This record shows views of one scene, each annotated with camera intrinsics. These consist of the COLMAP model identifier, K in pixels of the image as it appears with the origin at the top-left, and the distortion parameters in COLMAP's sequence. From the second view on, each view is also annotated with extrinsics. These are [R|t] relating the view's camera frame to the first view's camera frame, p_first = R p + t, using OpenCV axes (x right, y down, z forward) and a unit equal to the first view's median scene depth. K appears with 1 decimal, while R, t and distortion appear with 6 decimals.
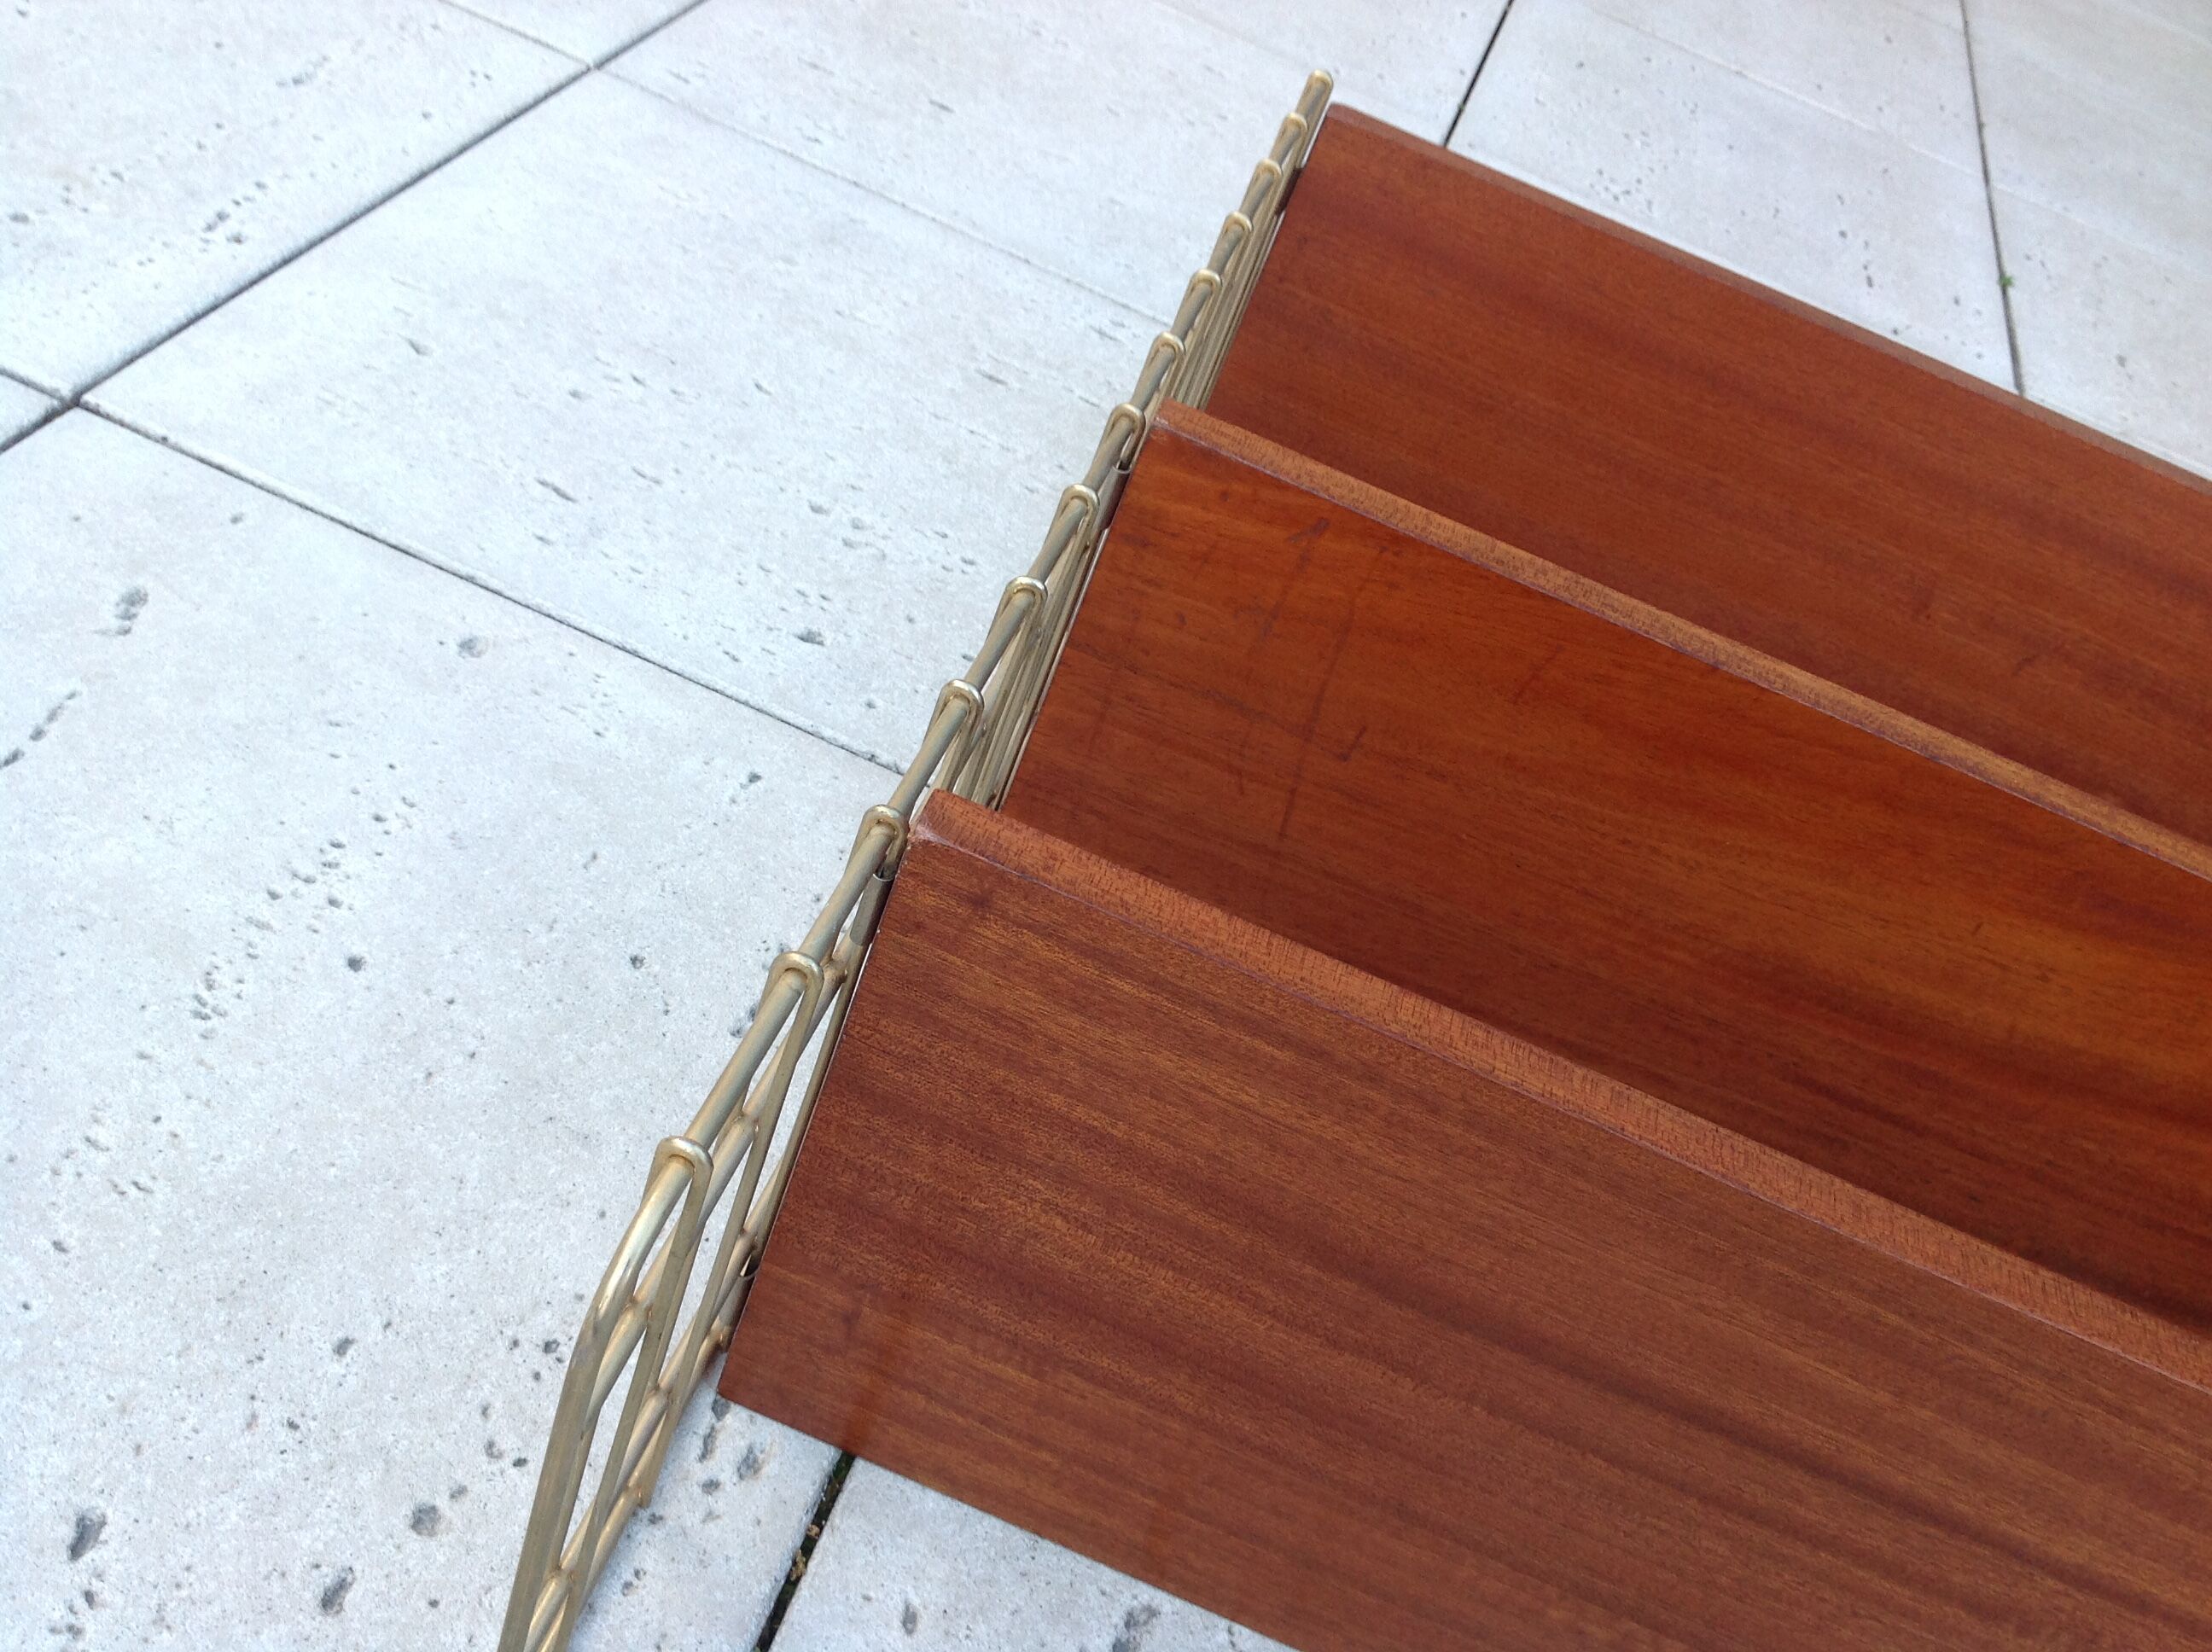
lens RADIAL K [[2102.6, 0, 1114.8], [0, 2102.6, 816.9], [0, 0, 1]] dist [0.139129, -0.336066]
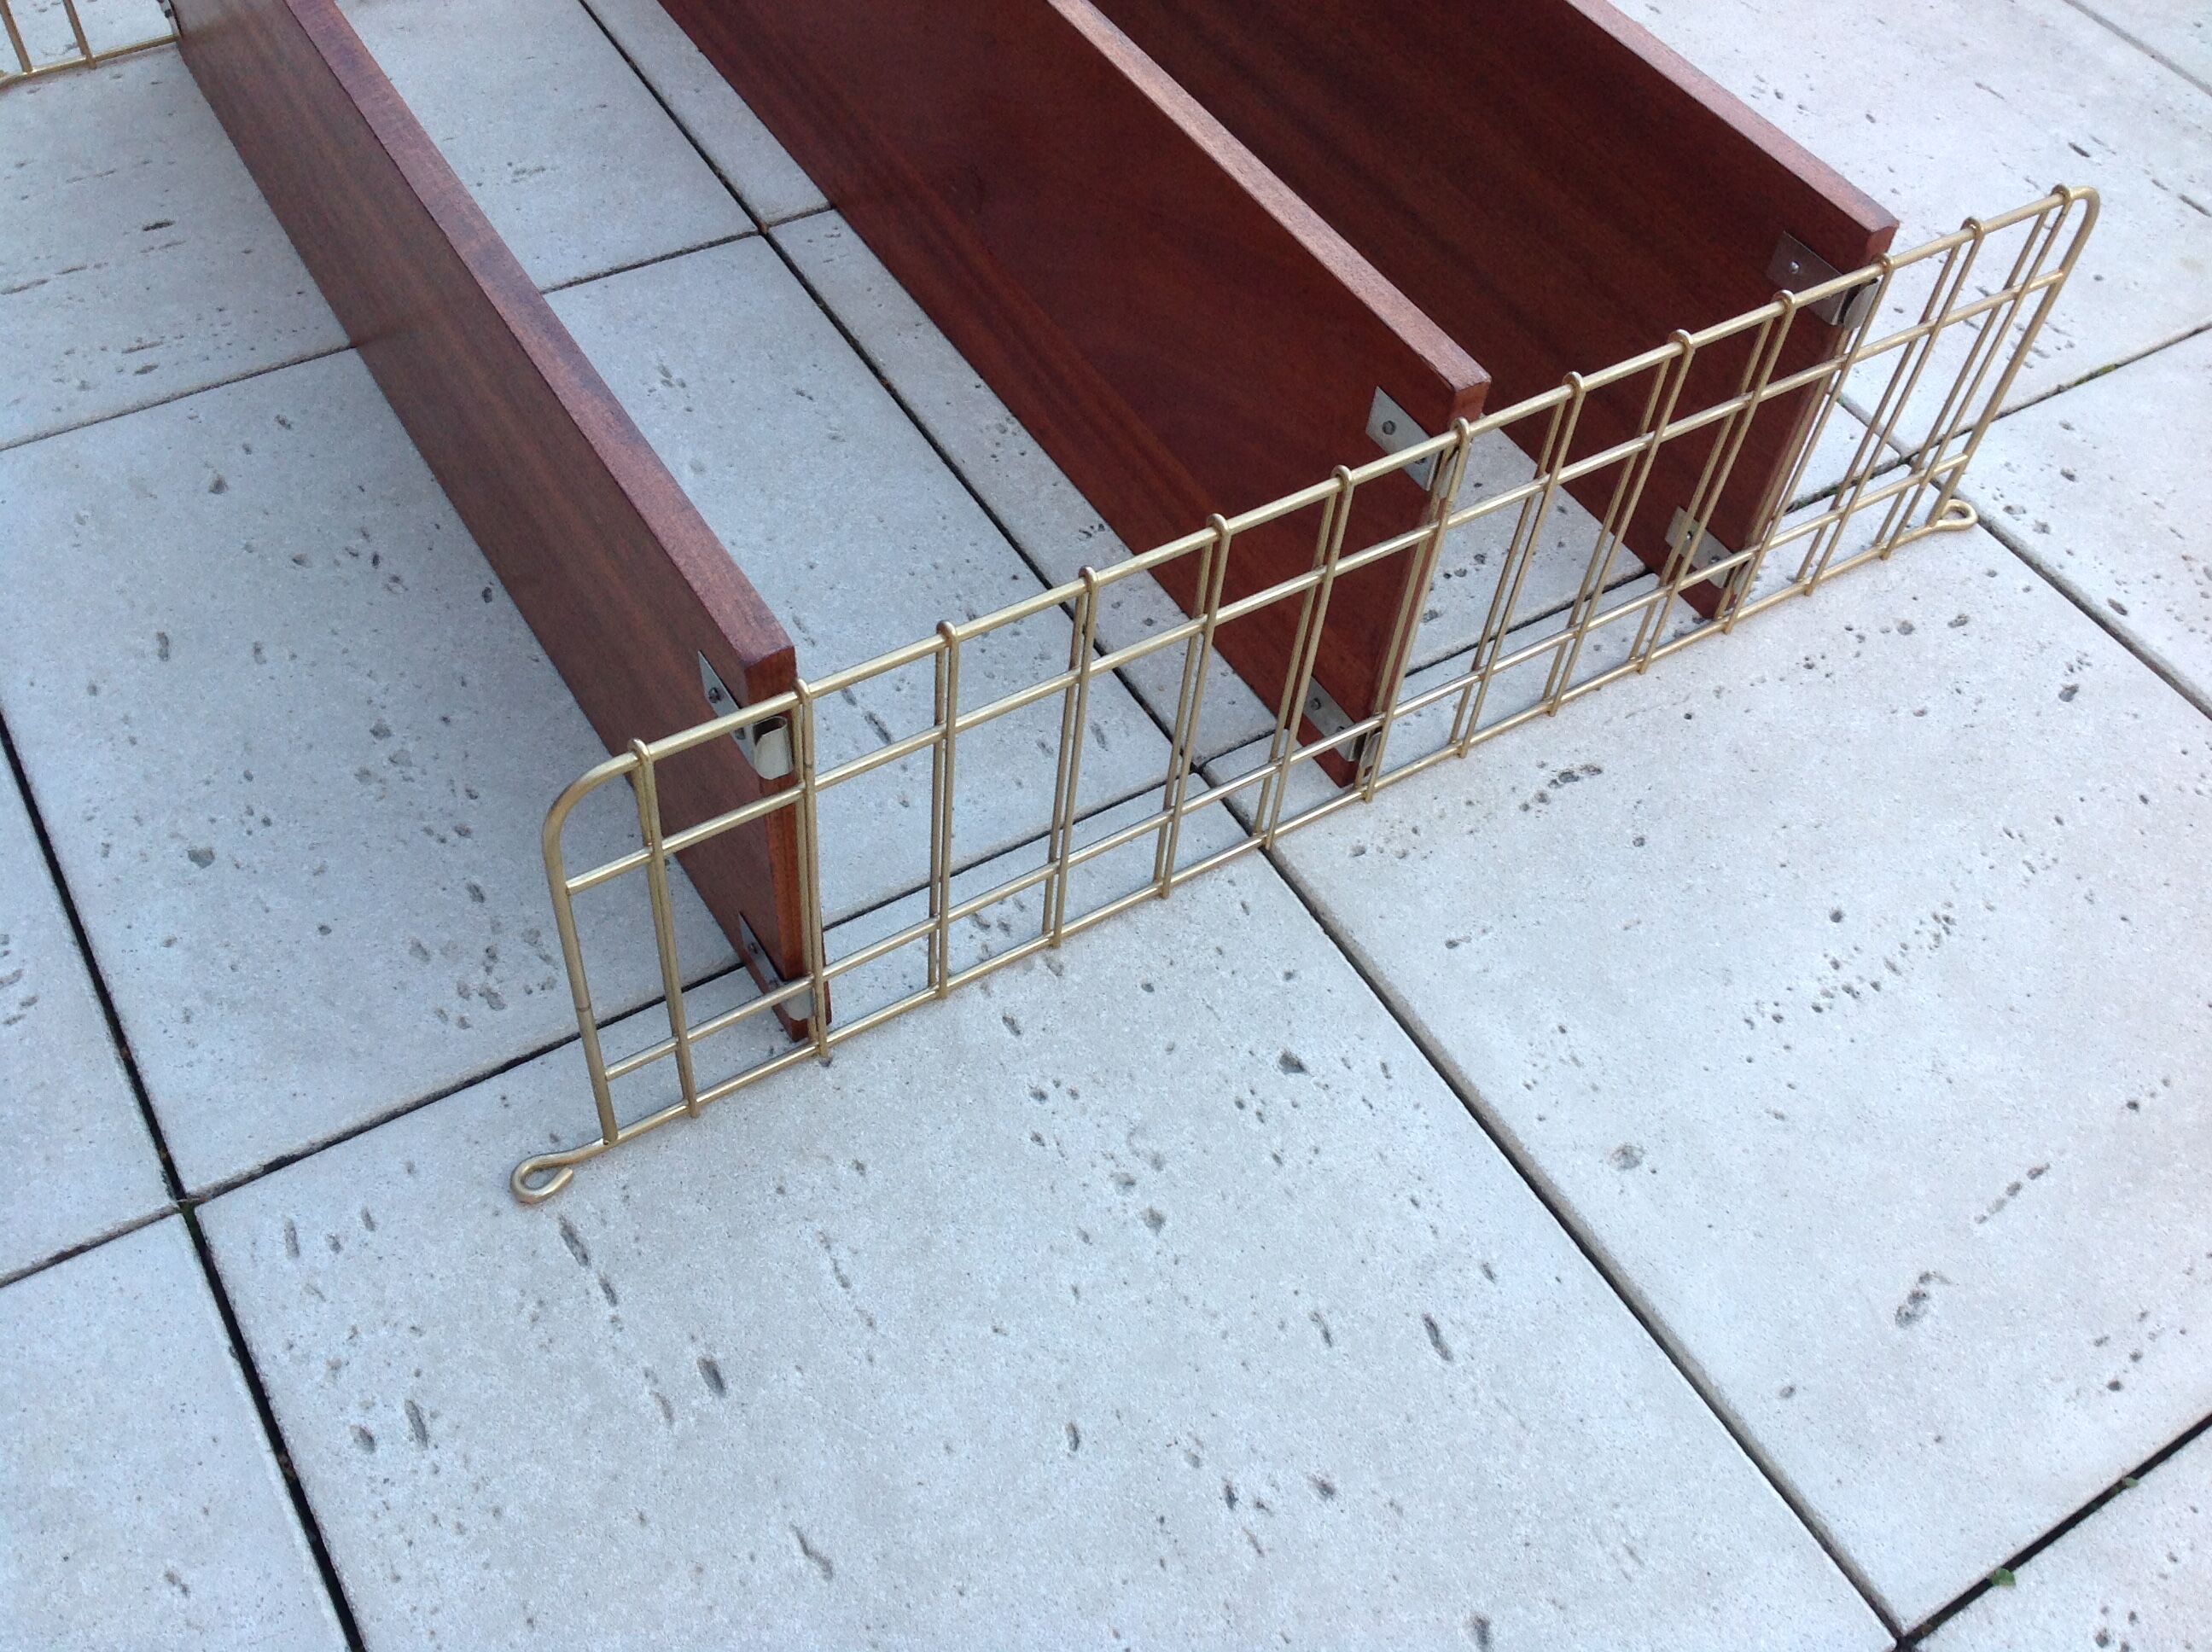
lens RADIAL K [[2102.6, 0, 1114.8], [0, 2102.6, 816.9], [0, 0, 1]] dist [0.139129, -0.336066]
pose [[-0.680055, -0.723192, 0.120492, -0.151859], [0.215228, -0.039818, 0.975752, -1.307933], [-0.700858, 0.689499, 0.182729, 0.985508]]
